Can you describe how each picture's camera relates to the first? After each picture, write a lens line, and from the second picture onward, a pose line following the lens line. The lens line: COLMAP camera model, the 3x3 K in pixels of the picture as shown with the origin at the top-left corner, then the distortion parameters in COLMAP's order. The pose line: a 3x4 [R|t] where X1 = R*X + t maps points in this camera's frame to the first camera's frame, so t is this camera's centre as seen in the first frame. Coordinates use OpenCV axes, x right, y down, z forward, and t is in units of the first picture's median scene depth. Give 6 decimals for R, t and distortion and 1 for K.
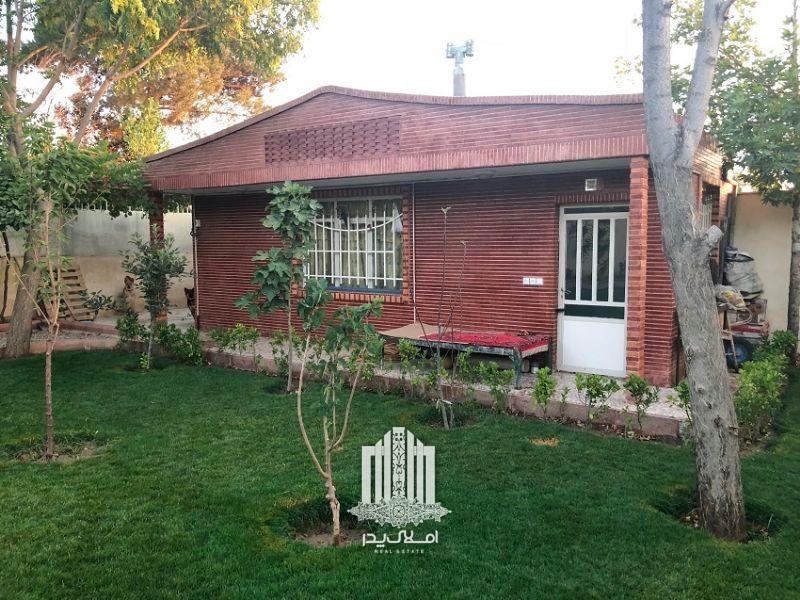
lens RADIAL K [[658.1, 0, 399.7], [0, 658.1, 299.4], [0, 0, 1]] dist [0.041098, -0.037855]
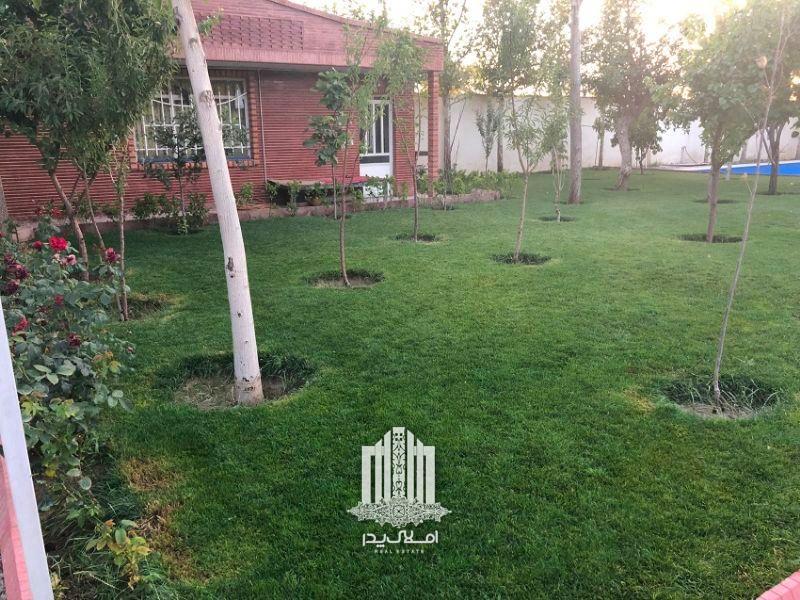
lens RADIAL K [[658.1, 0, 399.7], [0, 658.1, 300.7], [0, 0, 1]] dist [0.041098, -0.037855]
pose [[0.389332, -0.229373, 0.892081, -1.262421], [0.096709, 0.973324, 0.208056, 0.024341], [-0.916006, 0.005269, 0.401129, 0.248548]]
